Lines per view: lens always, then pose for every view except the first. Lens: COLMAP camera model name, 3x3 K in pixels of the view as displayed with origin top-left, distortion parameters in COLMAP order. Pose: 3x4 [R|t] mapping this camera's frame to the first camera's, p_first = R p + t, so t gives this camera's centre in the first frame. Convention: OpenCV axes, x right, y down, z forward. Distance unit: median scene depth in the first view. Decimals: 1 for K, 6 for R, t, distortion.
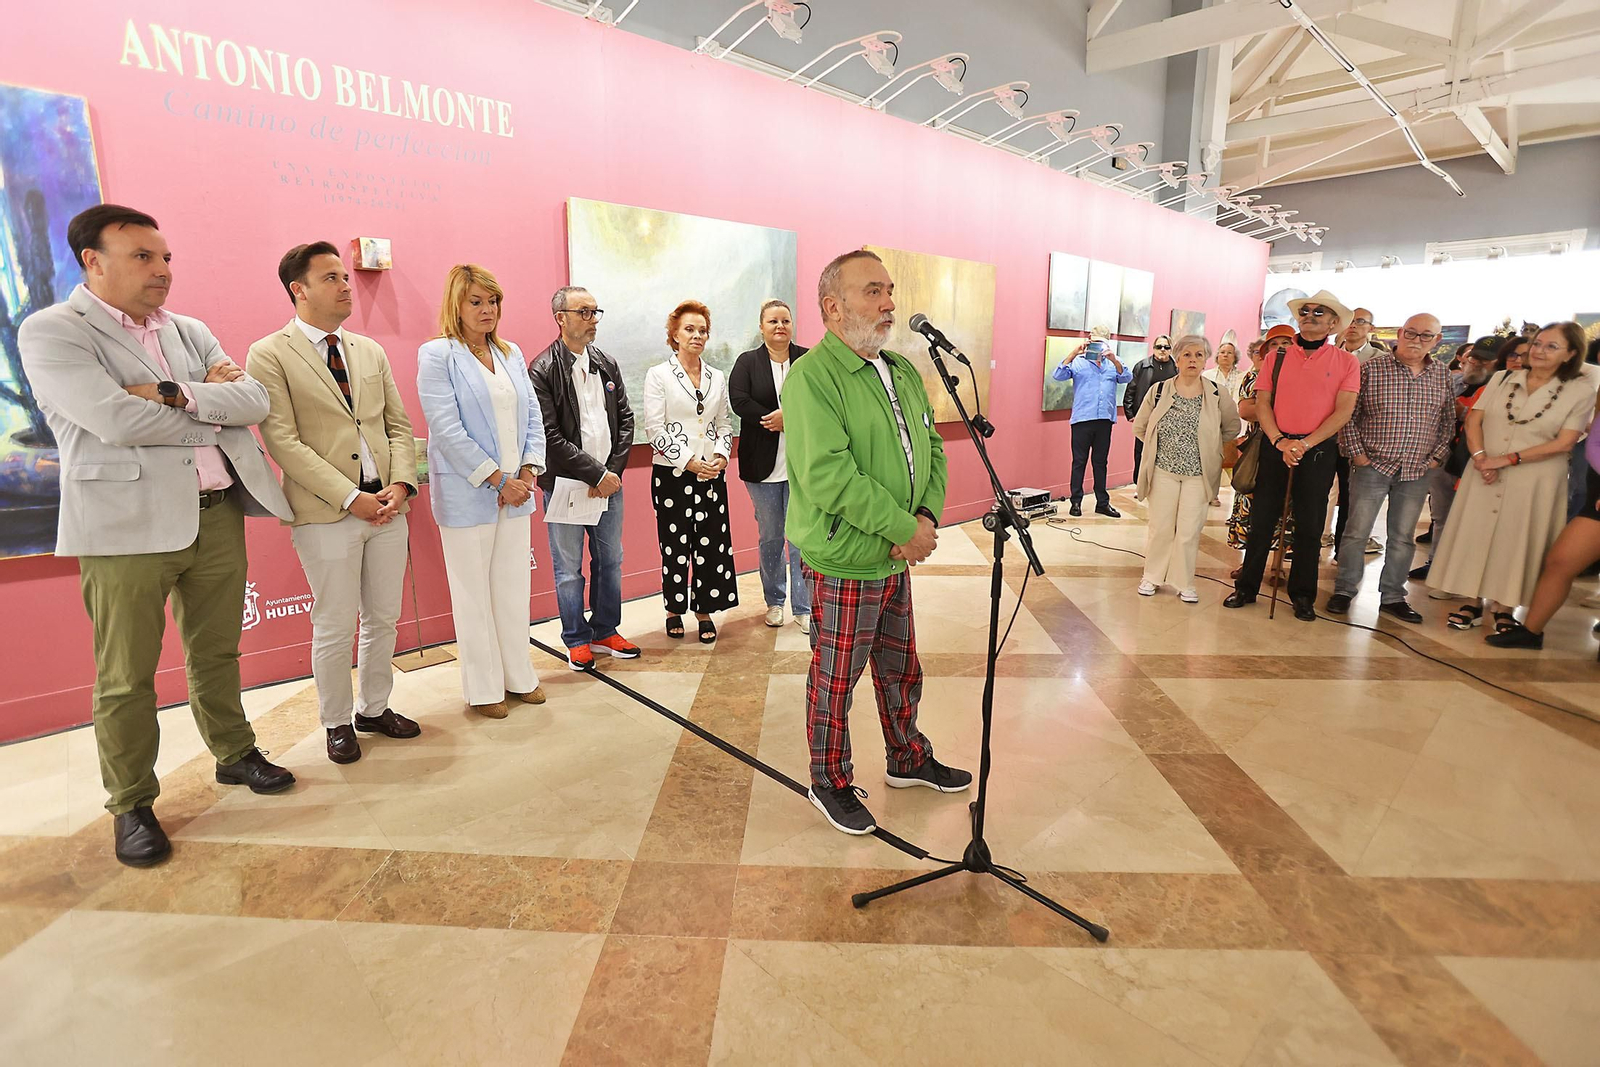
lens RADIAL K [[788.1, 0, 789.4], [0, 788.1, 515.6], [0, 0, 1]] dist [-0.042481, 0.013413]
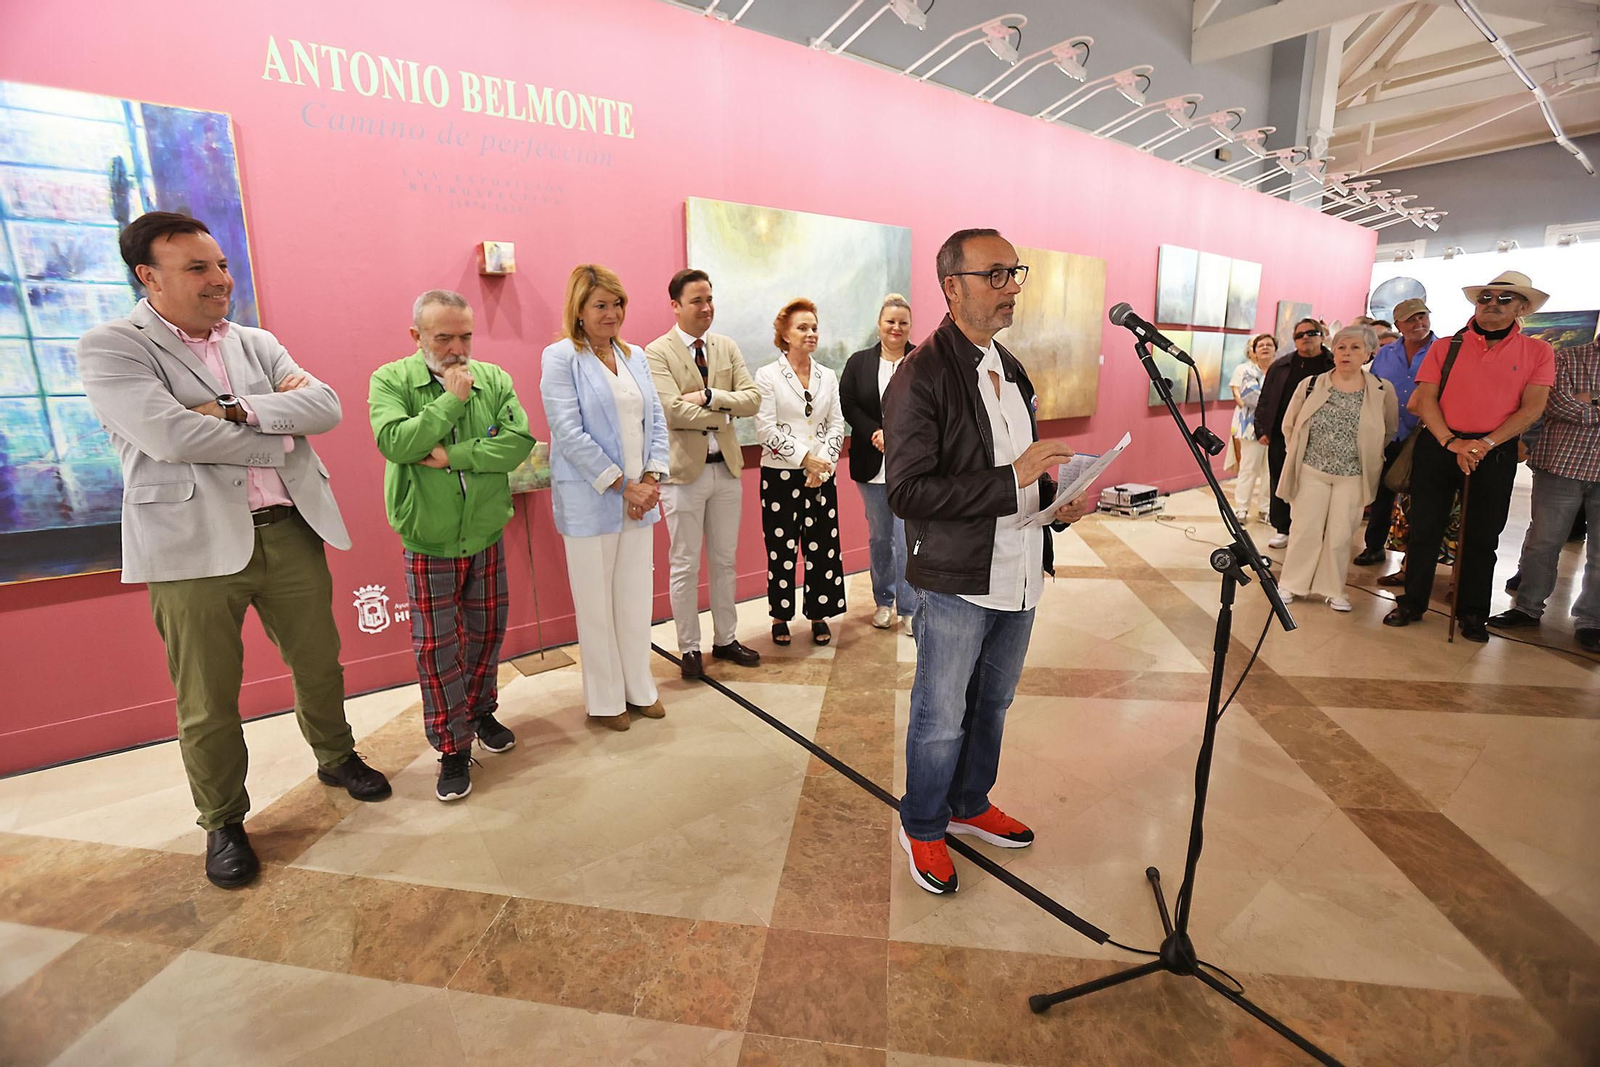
lens RADIAL K [[732.1, 0, 790.5], [0, 732.1, 506.2], [0, 0, 1]] dist [-0.040498, 0.007488]
pose [[0.992918, 0.006160, -0.118640, -0.048357], [-0.005695, 0.999975, 0.004263, -0.024243], [0.118664, -0.003557, 0.992928, 0.114476]]
